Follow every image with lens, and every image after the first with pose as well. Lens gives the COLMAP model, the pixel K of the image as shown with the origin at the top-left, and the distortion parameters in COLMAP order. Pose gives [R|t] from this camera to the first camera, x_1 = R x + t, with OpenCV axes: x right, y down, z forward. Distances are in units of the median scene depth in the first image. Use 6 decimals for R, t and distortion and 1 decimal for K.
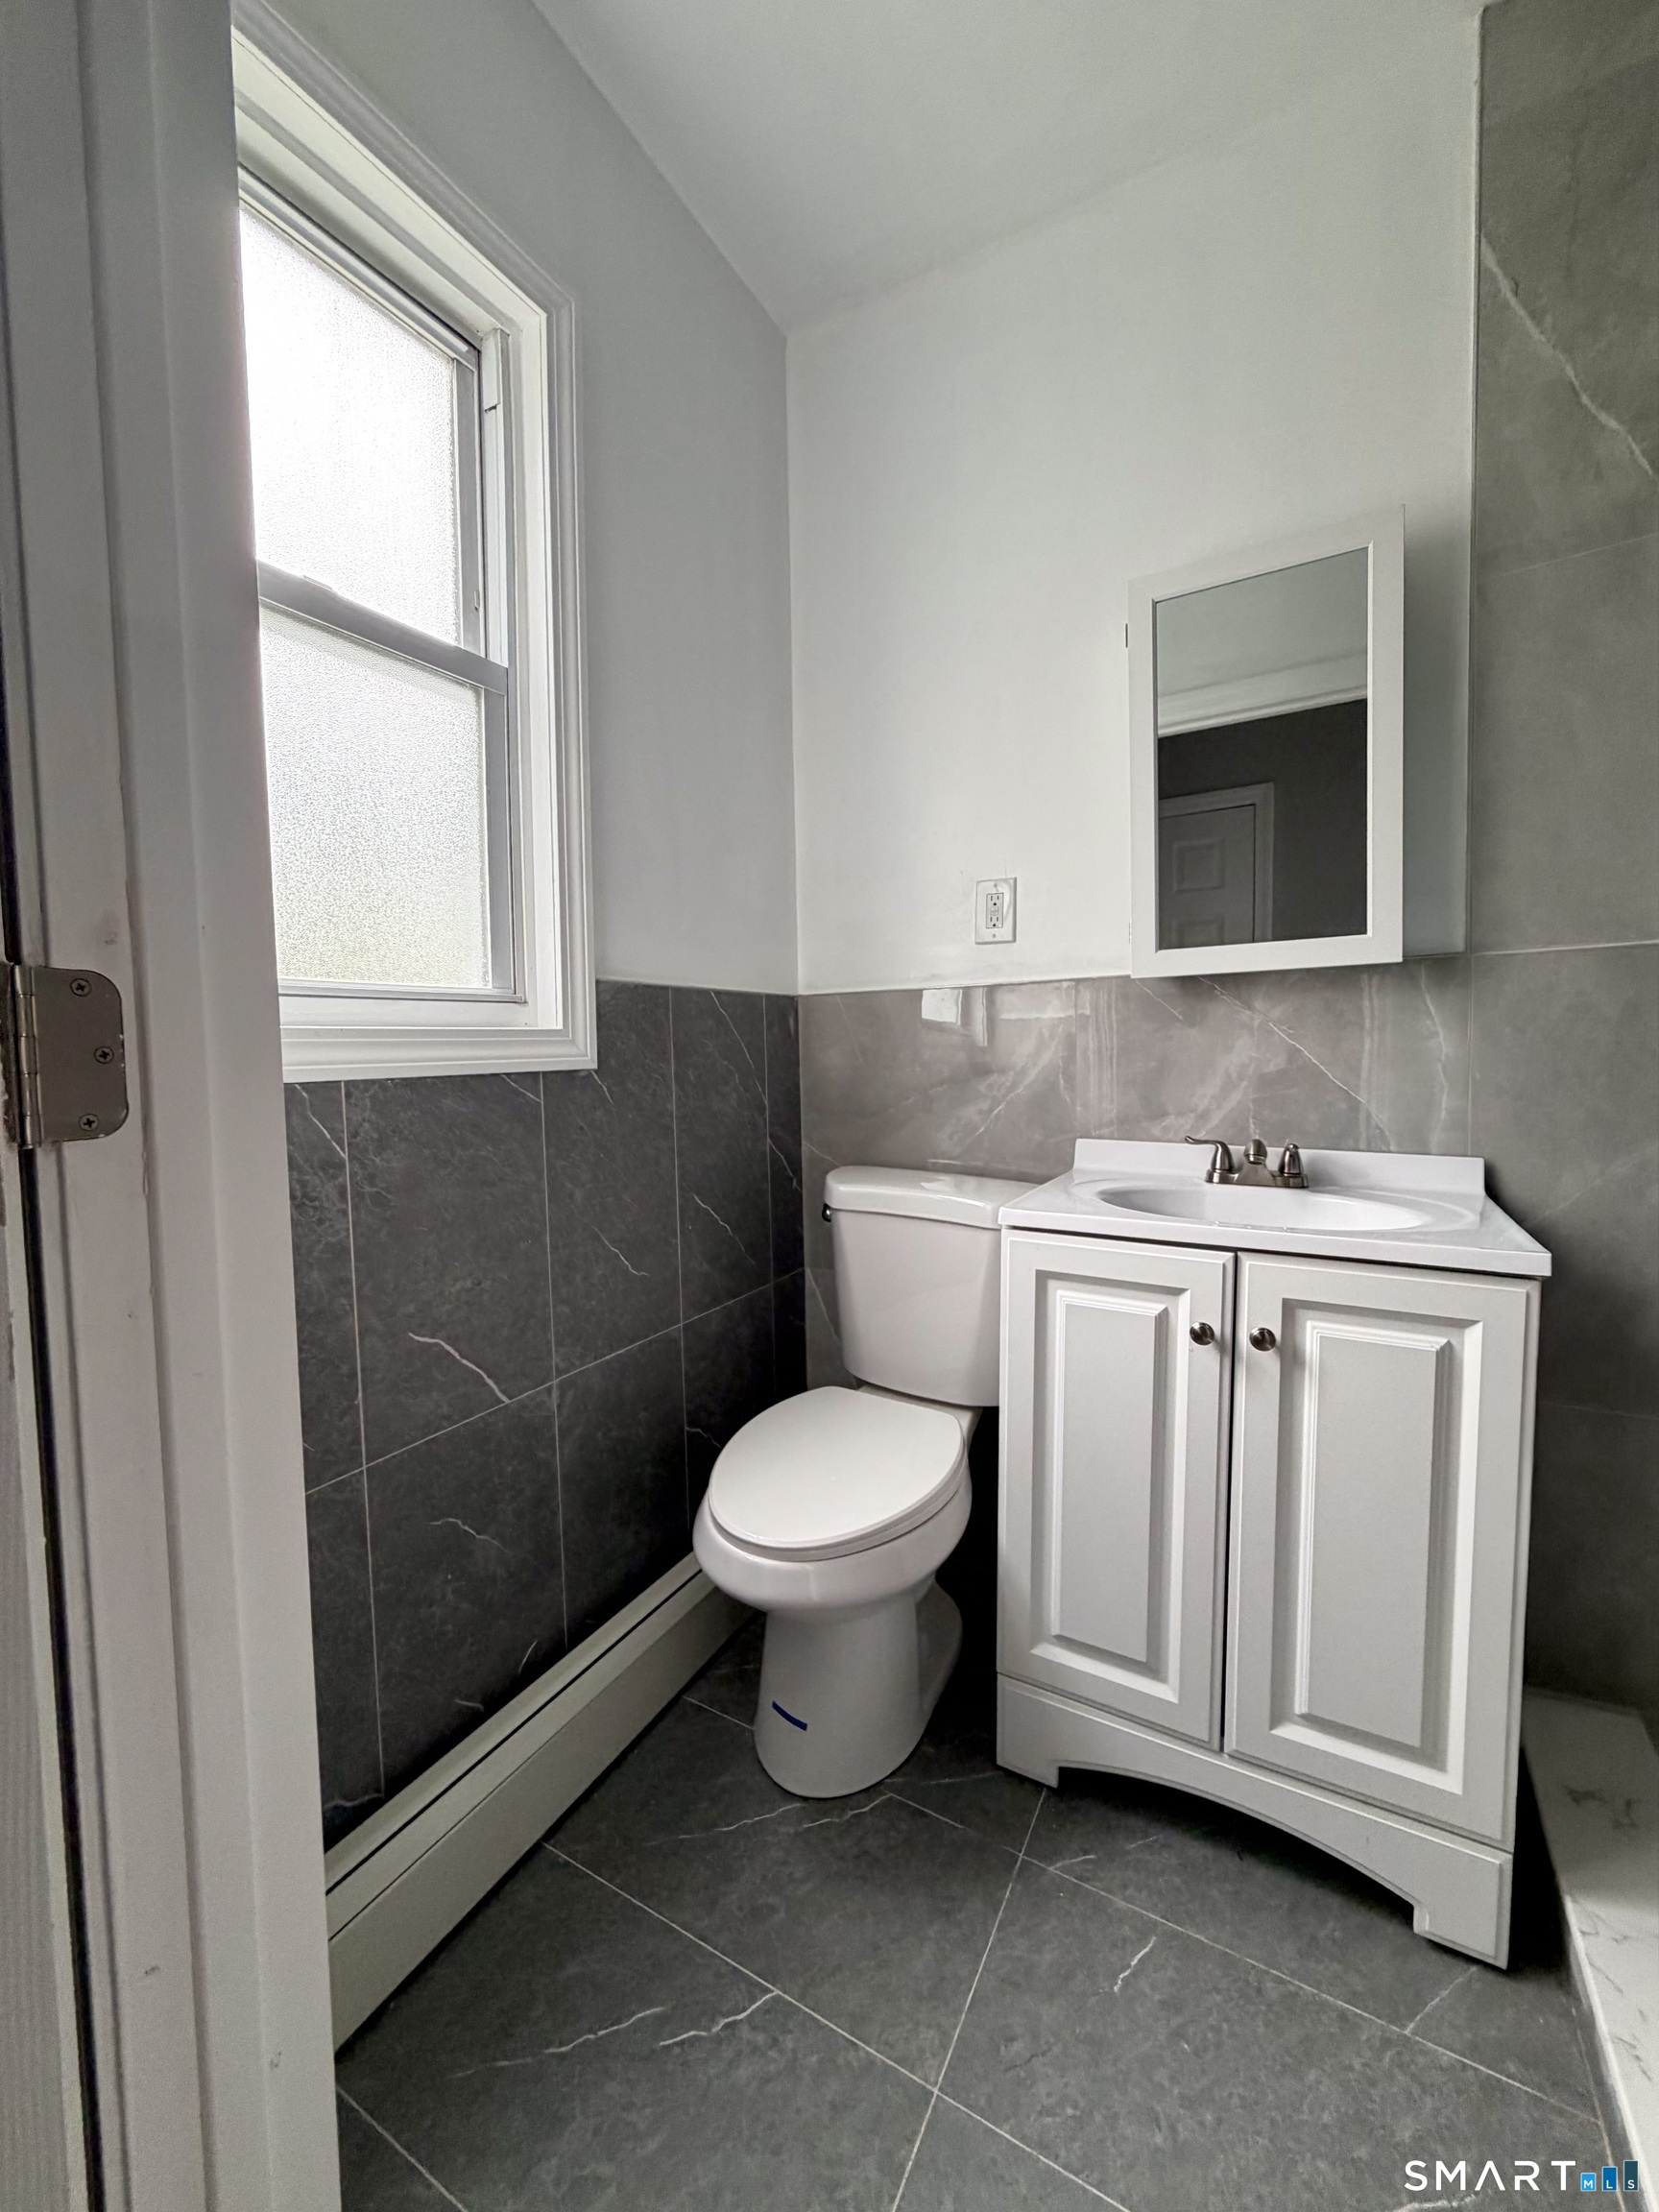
lens RADIAL K [[878.4, 0, 823.3], [0, 878.4, 1108.9], [0, 0, 1]] dist [-0.001671, 0.000099]
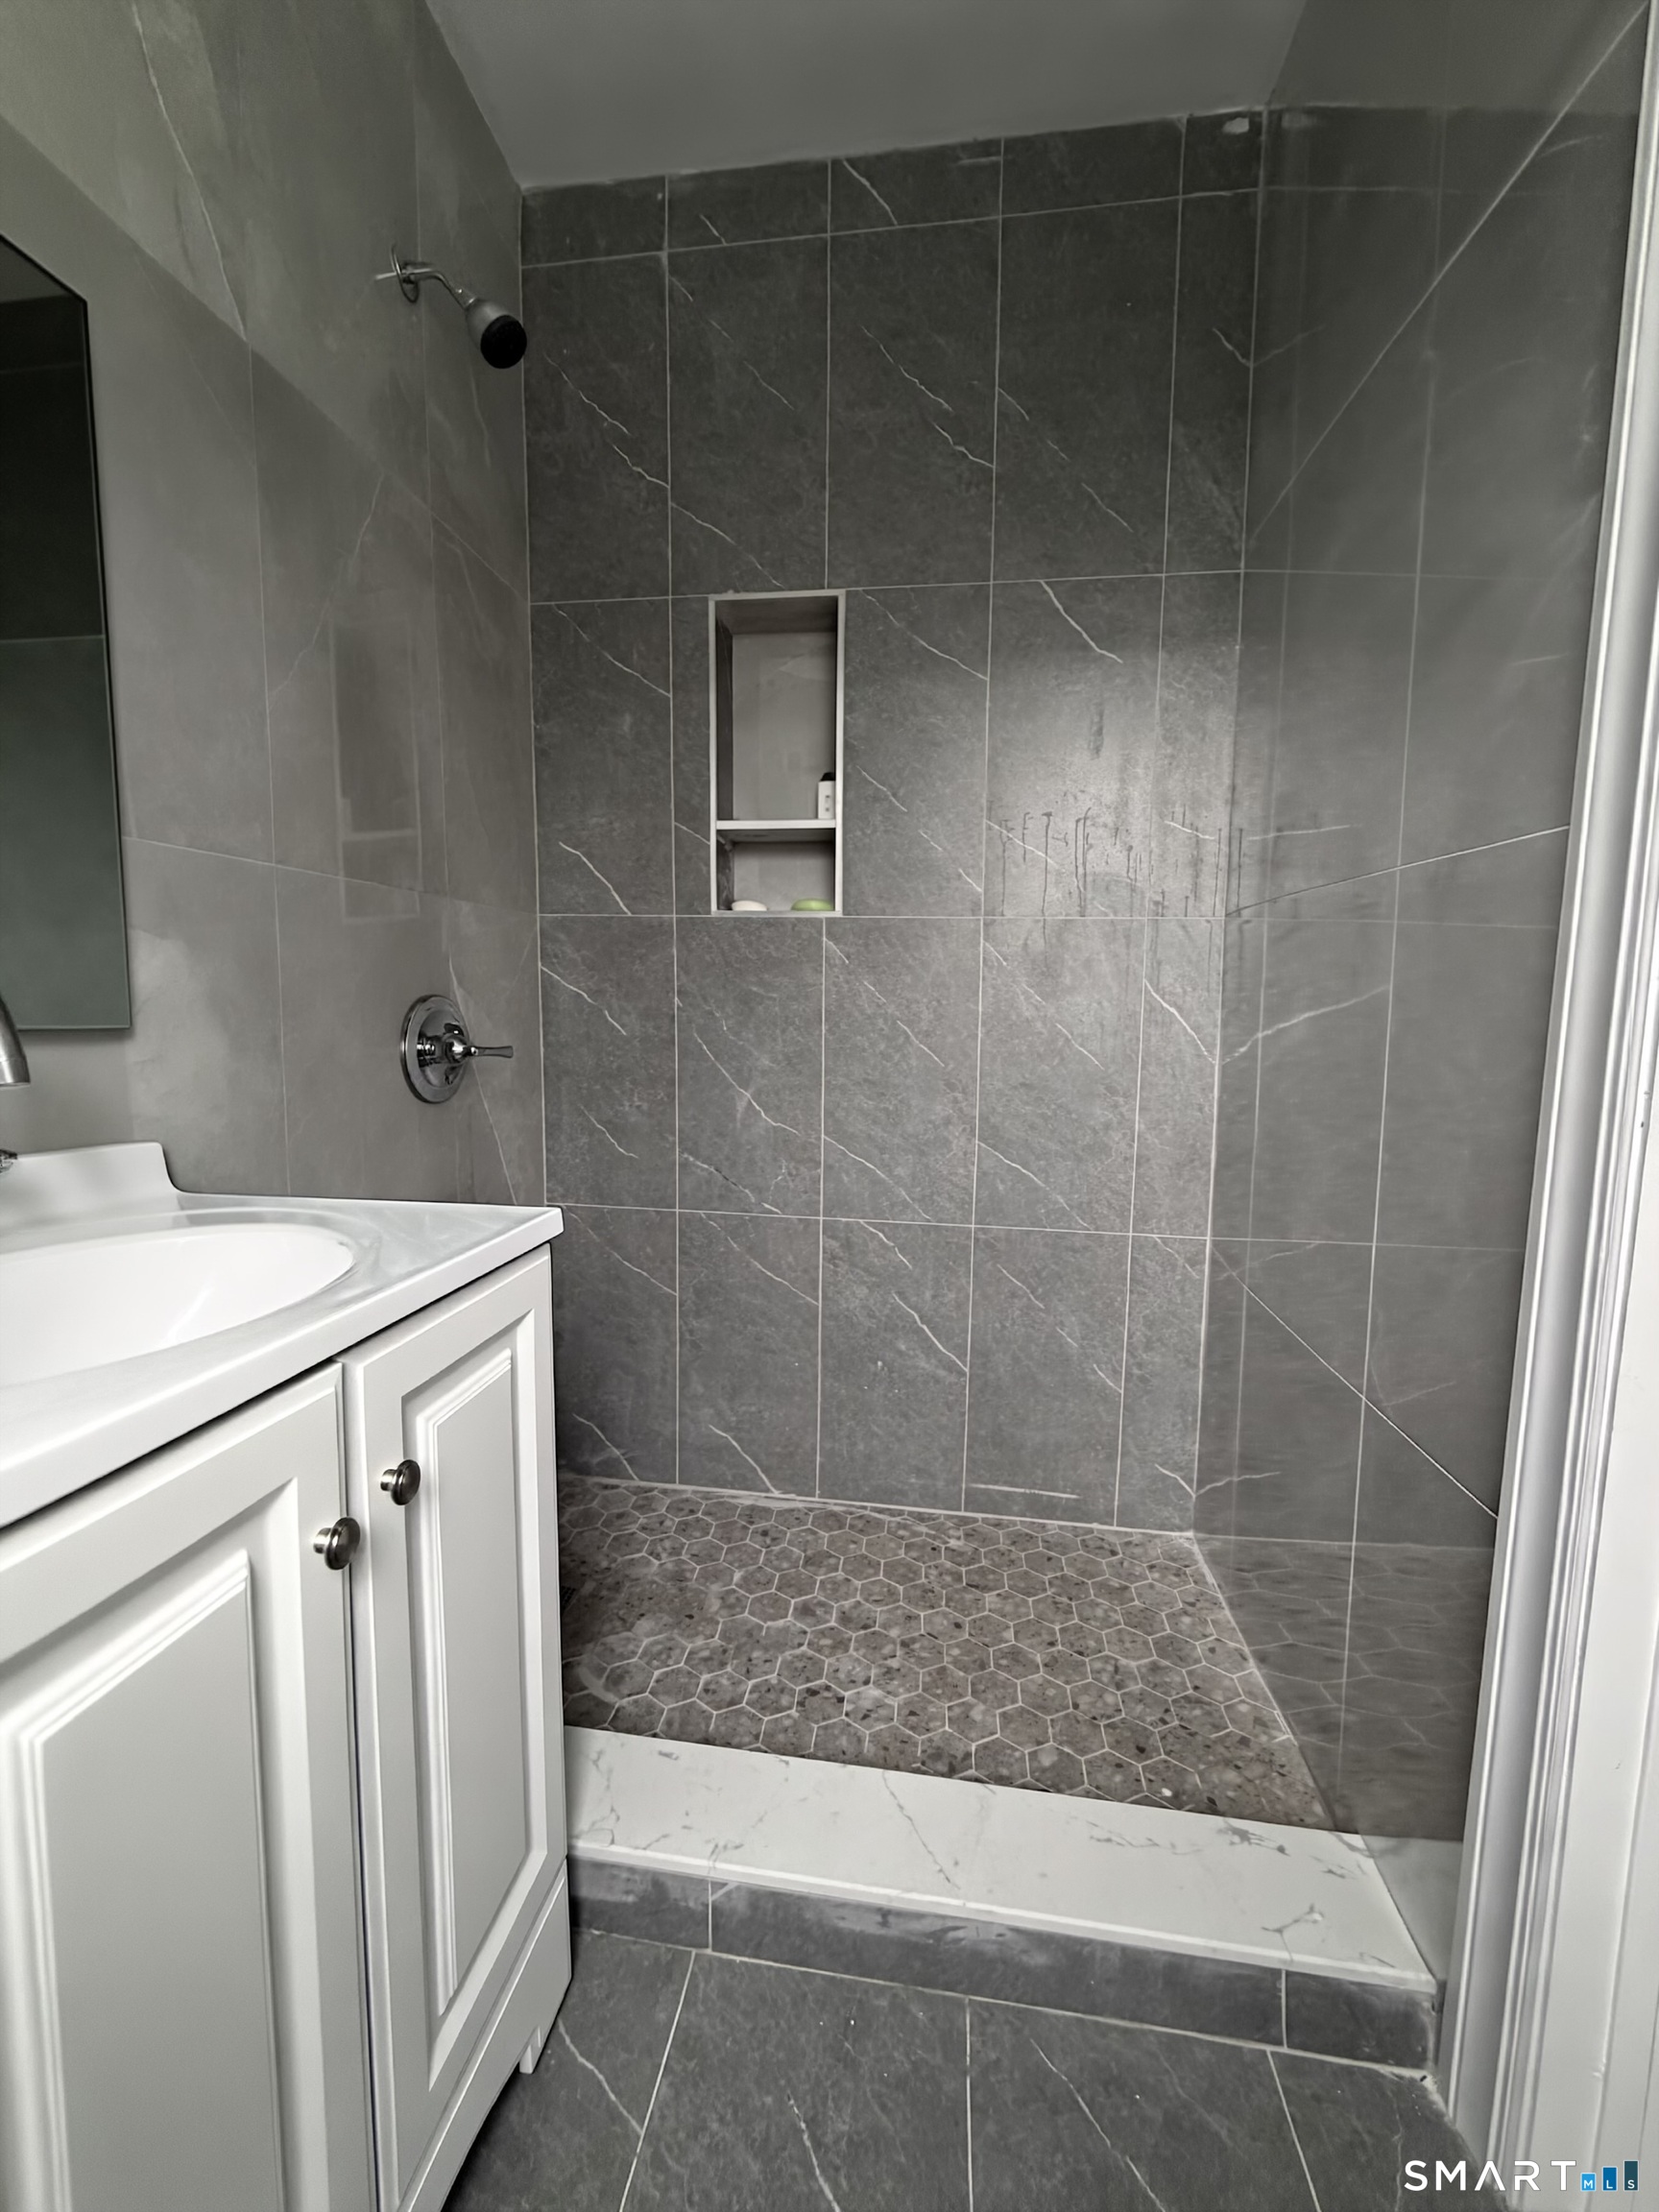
lens RADIAL K [[879.6, 0, 829.5], [0, 879.6, 1106.0], [0, 0, 1]] dist [-0.000929, 0.000105]
pose [[-0.366915, -0.089779, 0.925912, -0.084069], [0.056111, 0.991384, 0.118362, -0.024240], [-0.928561, 0.095383, -0.358716, 0.830527]]
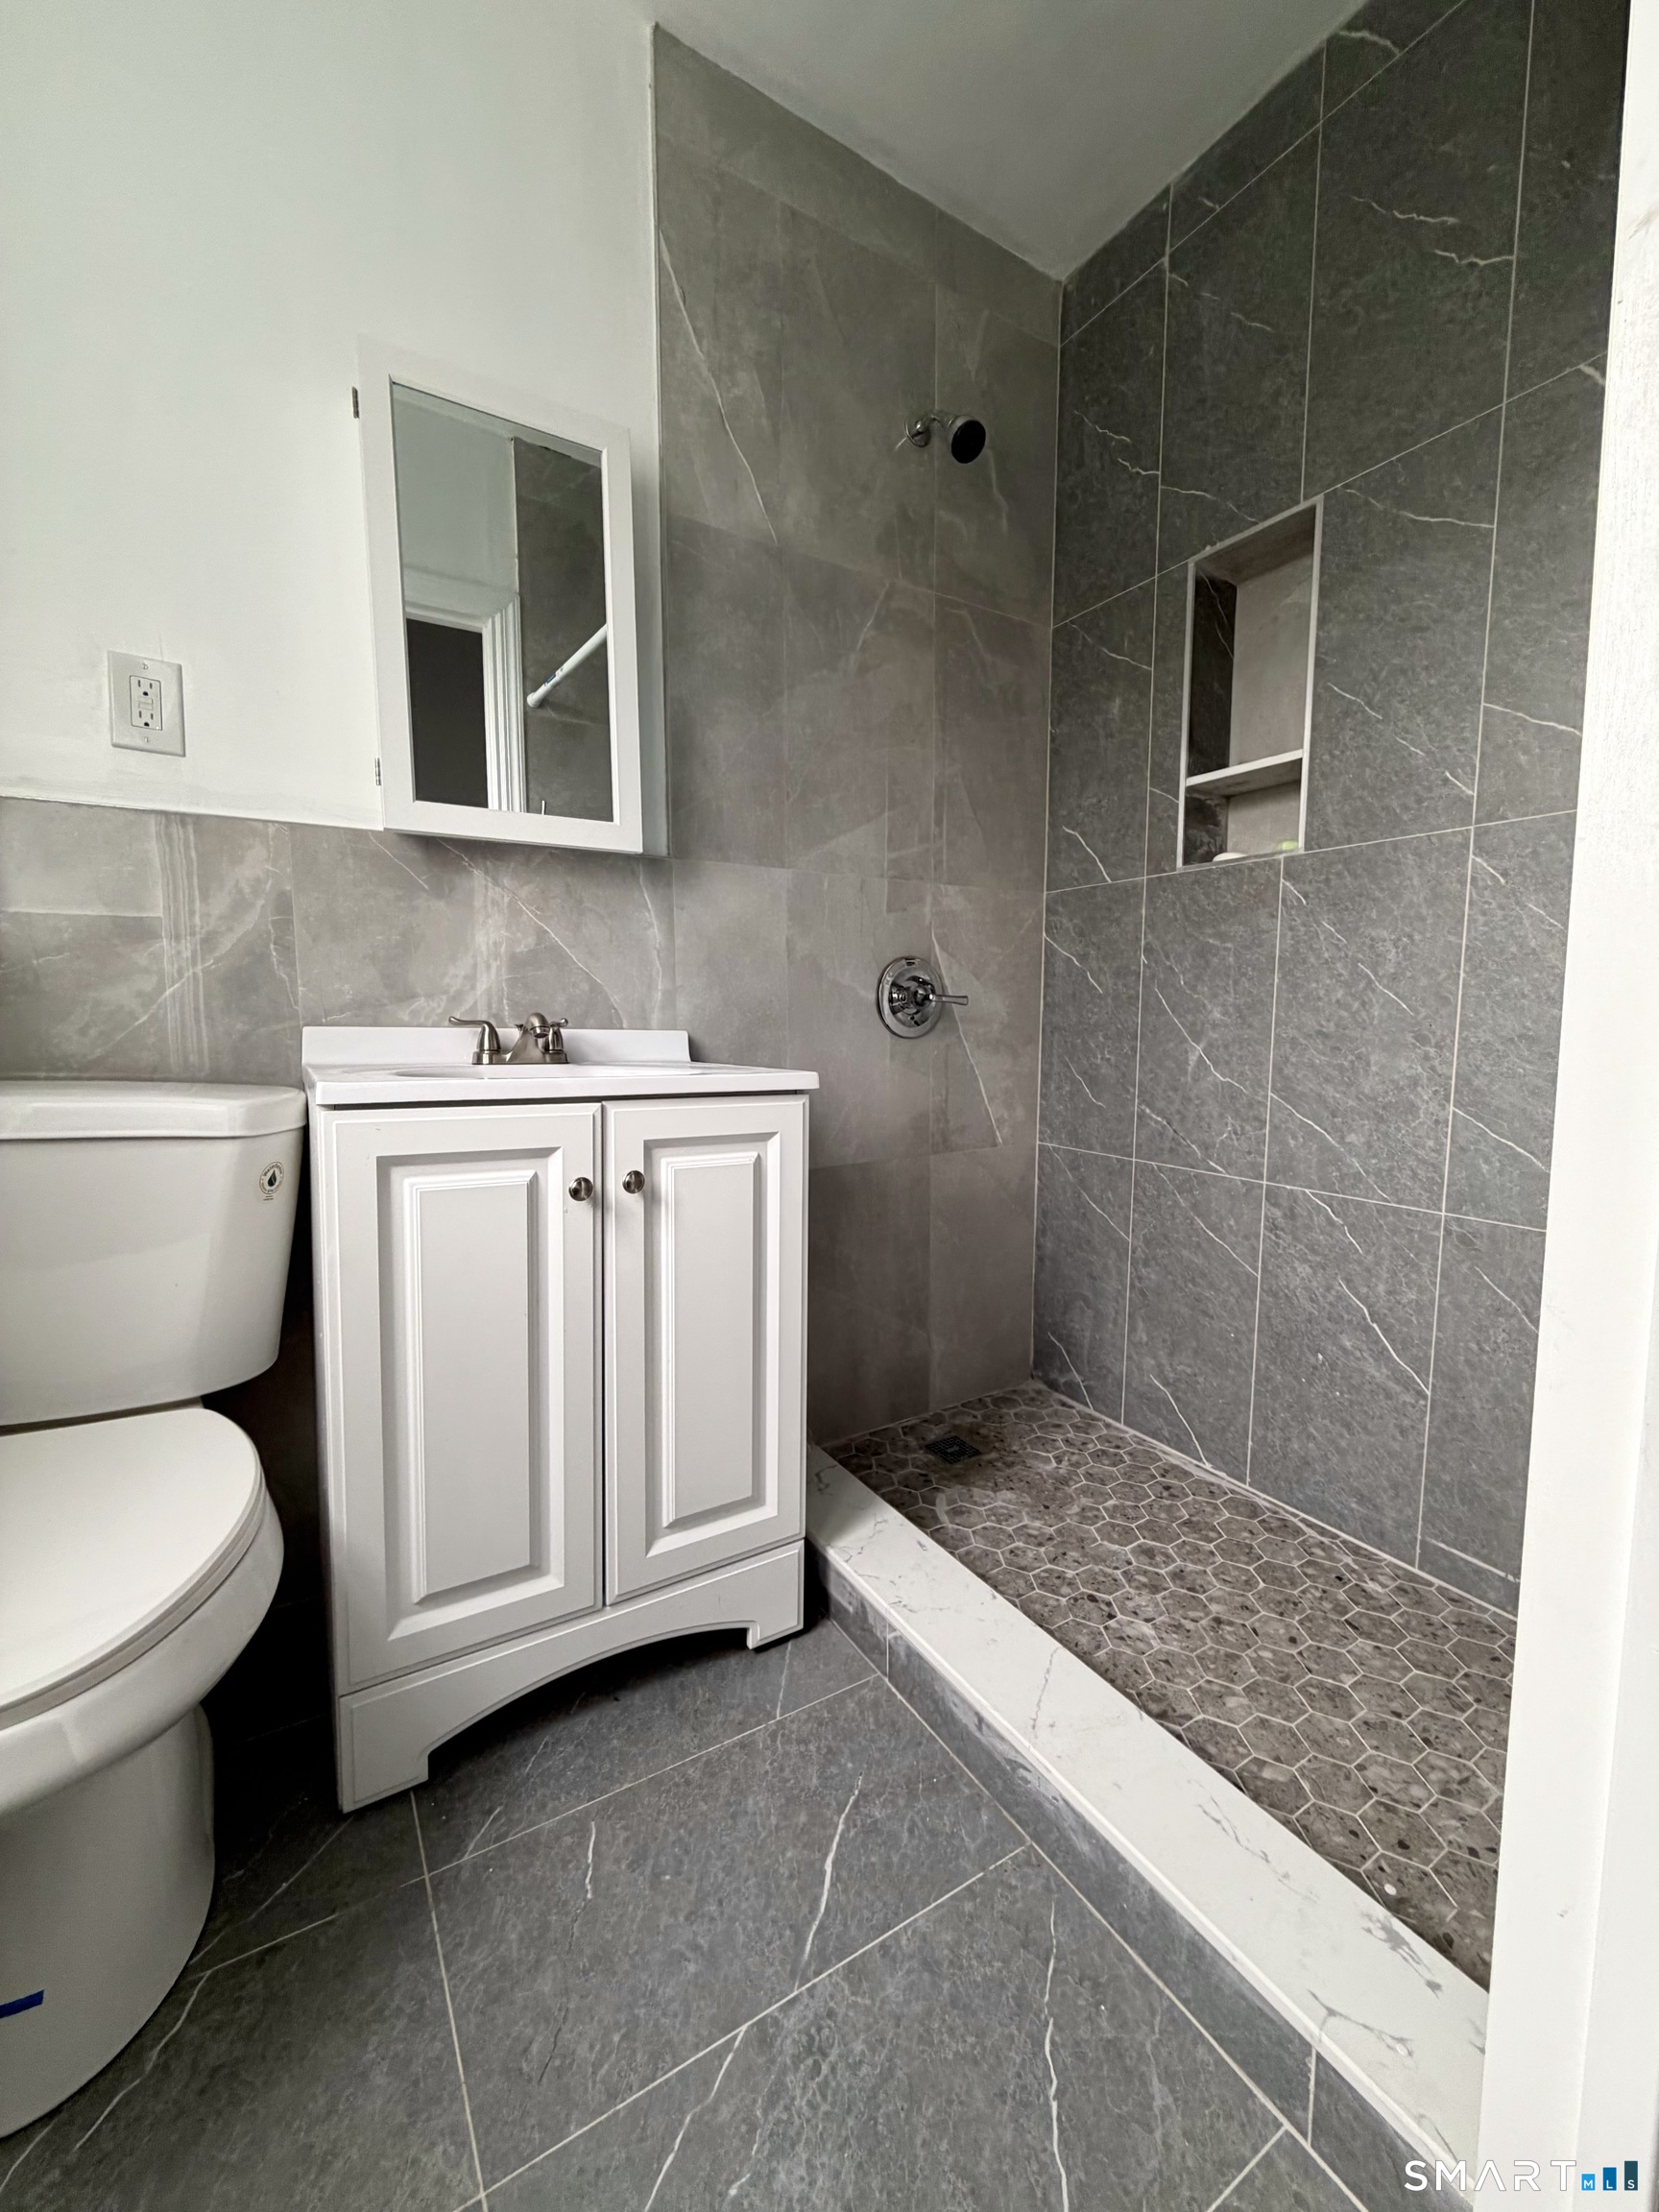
lens RADIAL K [[878.4, 0, 823.3], [0, 878.4, 1108.9], [0, 0, 1]] dist [-0.001671, 0.000099]
pose [[0.482073, -0.068612, 0.873440, -0.248126], [0.044553, 0.997559, 0.053772, 0.116560], [-0.874998, 0.012993, 0.483953, 0.273550]]
